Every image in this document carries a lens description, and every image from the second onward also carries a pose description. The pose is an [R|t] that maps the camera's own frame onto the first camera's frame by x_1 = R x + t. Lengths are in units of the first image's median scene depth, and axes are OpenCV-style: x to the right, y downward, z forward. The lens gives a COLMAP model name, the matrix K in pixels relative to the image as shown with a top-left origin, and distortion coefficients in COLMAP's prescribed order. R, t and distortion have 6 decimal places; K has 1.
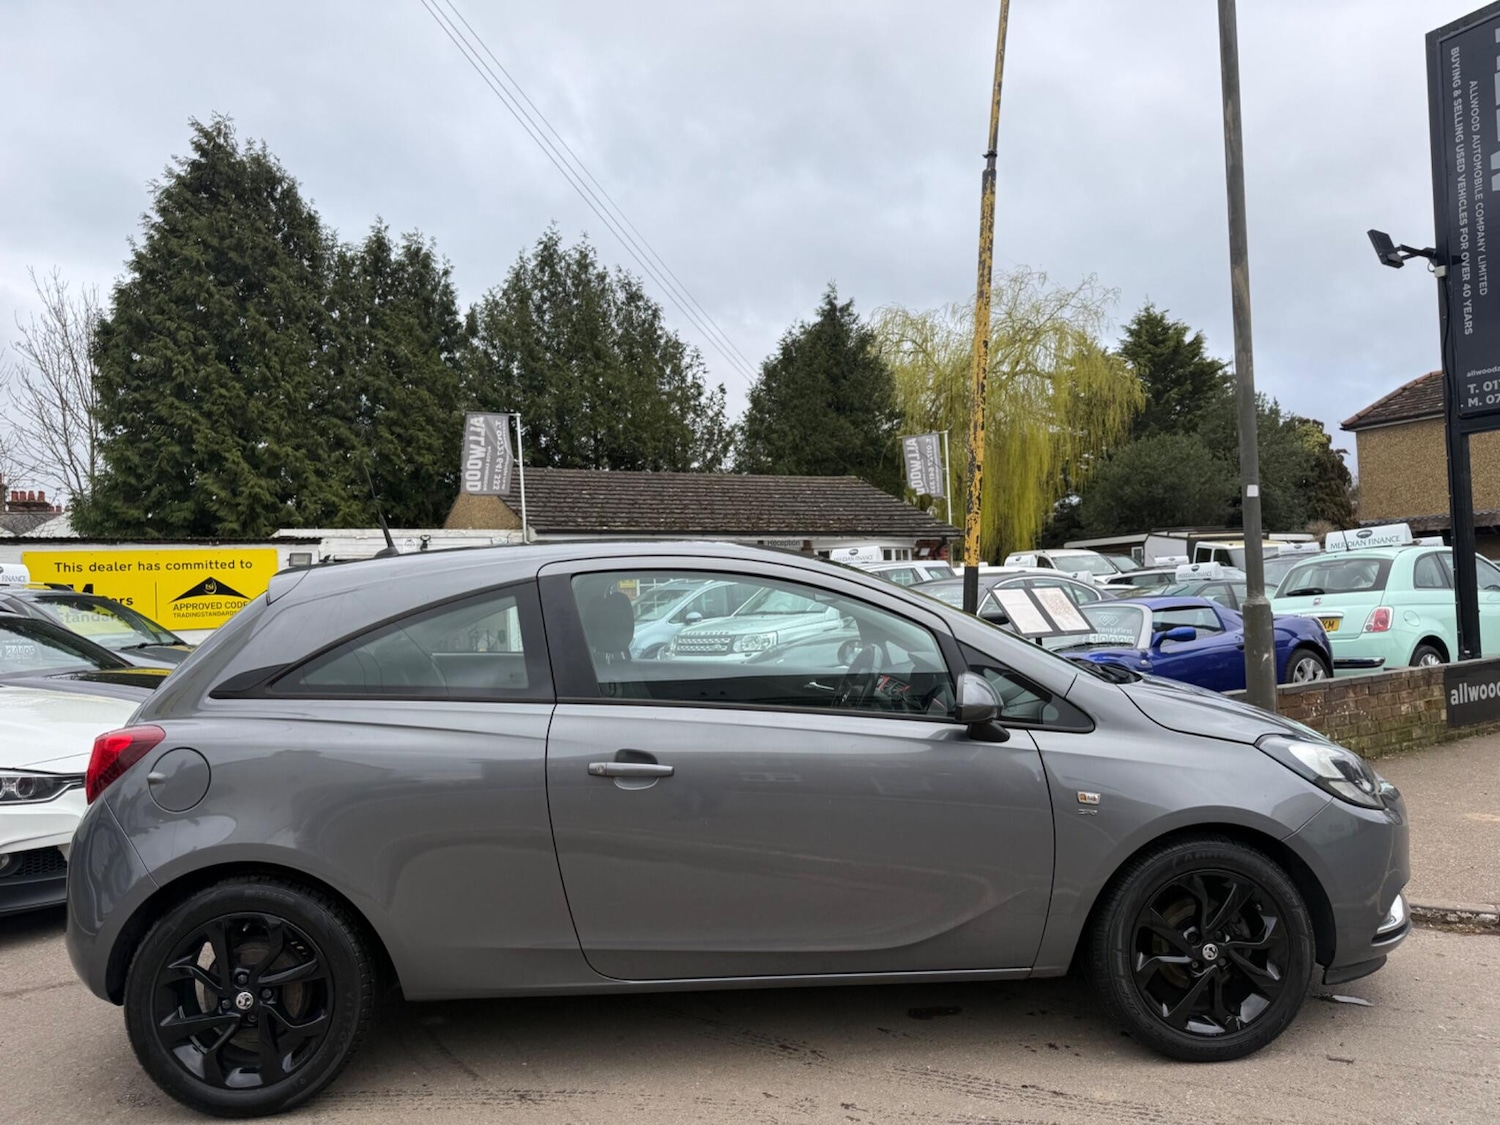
lens RADIAL K [[1064.3, 0, 759.9], [0, 1064.3, 577.0], [0, 0, 1]] dist [0.034547, -0.042594]
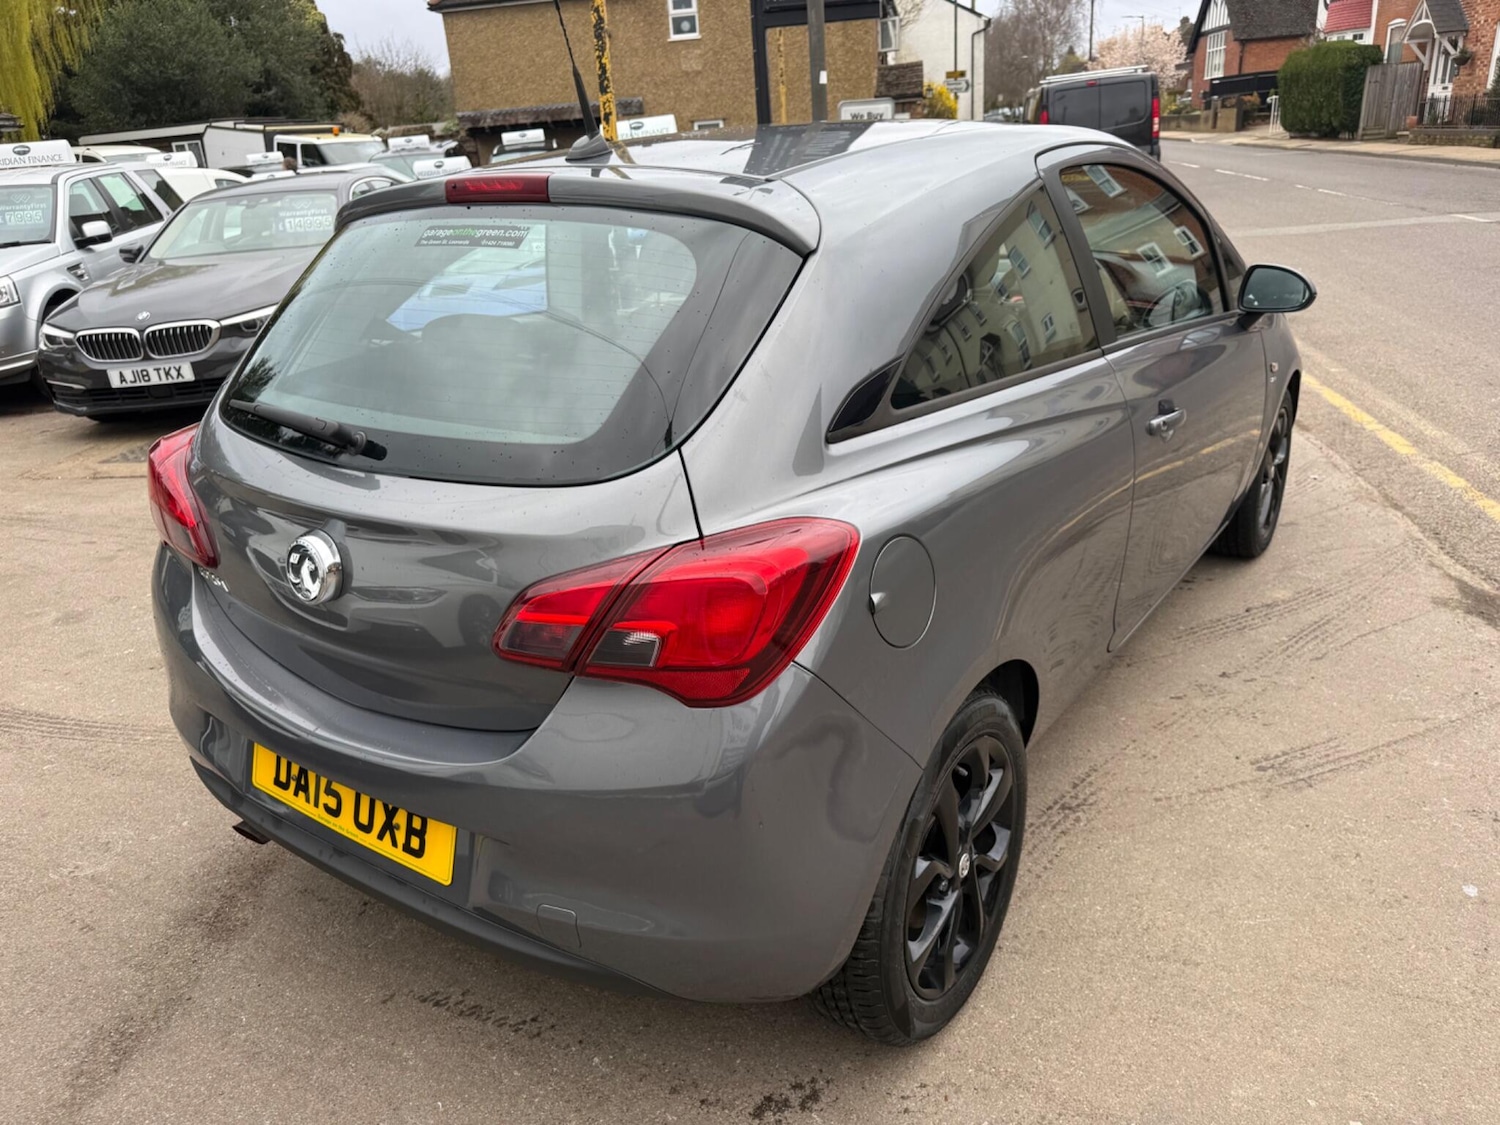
lens RADIAL K [[1064.3, 0, 759.9], [0, 1064.3, 577.0], [0, 0, 1]] dist [0.034547, -0.042594]
pose [[0.623720, -0.299404, 0.722032, -0.128426], [0.027995, 0.931695, 0.362162, -0.002358], [-0.781146, -0.205675, 0.589499, 0.096162]]
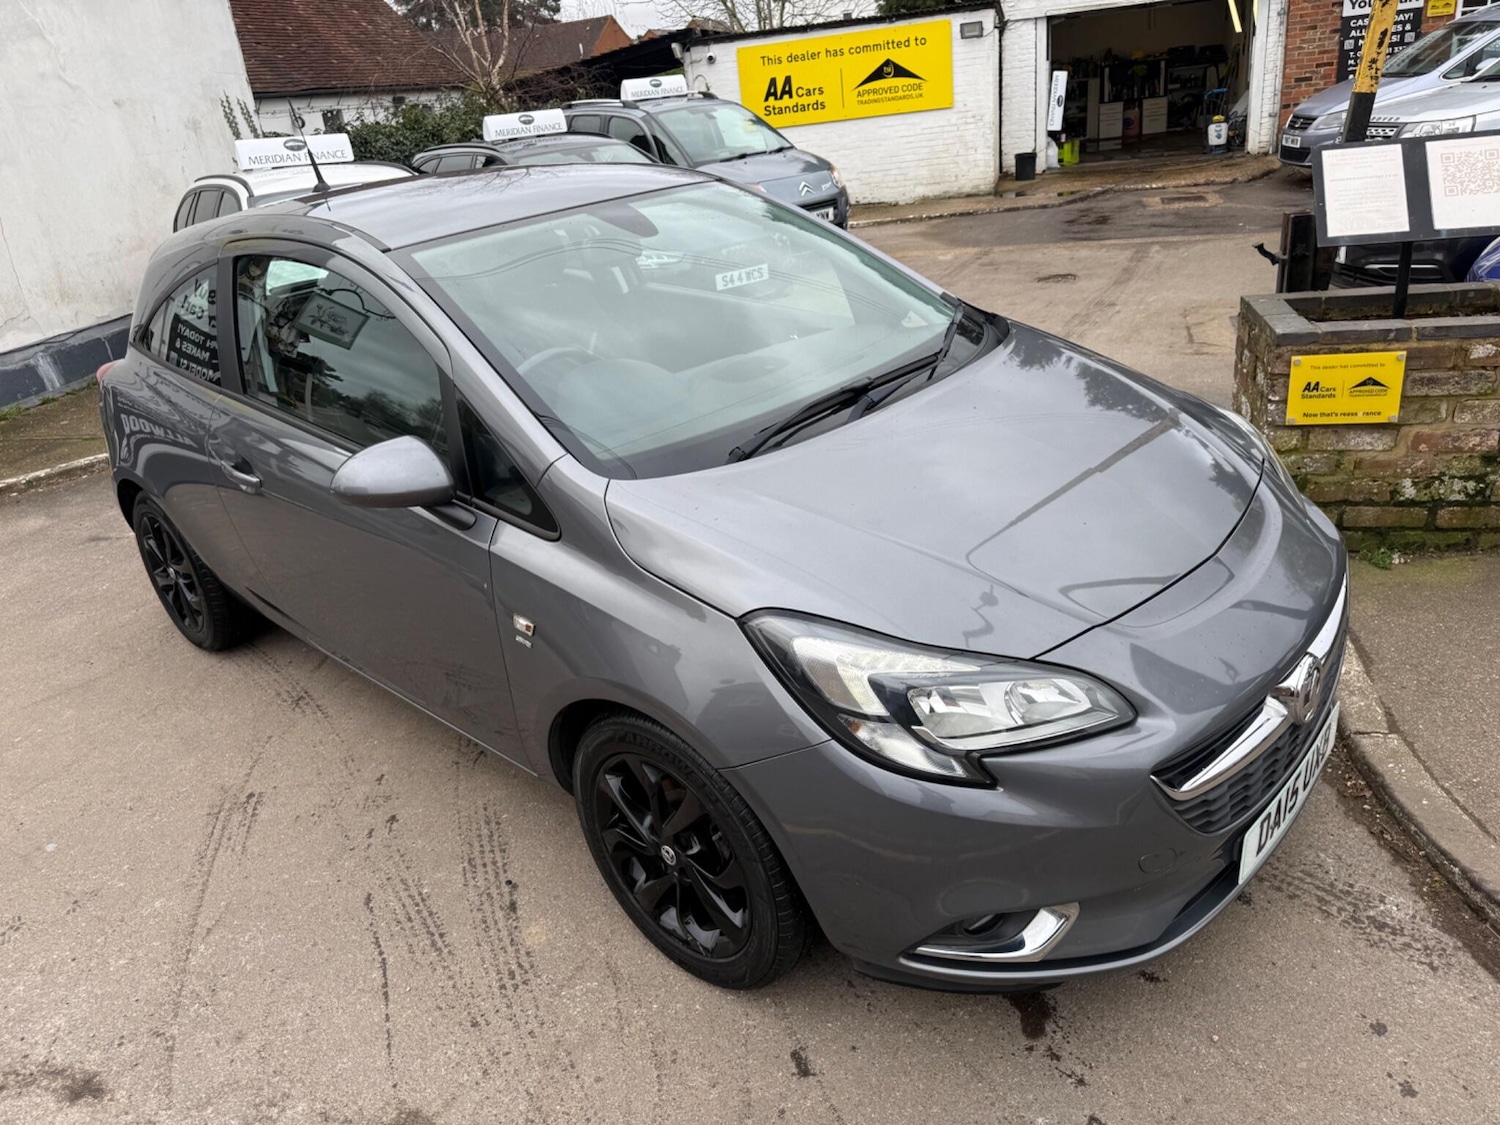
lens RADIAL K [[1068.9, 0, 738.3], [0, 1068.9, 554.6], [0, 0, 1]] dist [0.005678, -0.004480]
pose [[0.680826, 0.254098, -0.686957, 0.123984], [0.101047, 0.896343, 0.431692, -0.019383], [0.725442, -0.363322, 0.584578, 0.094621]]
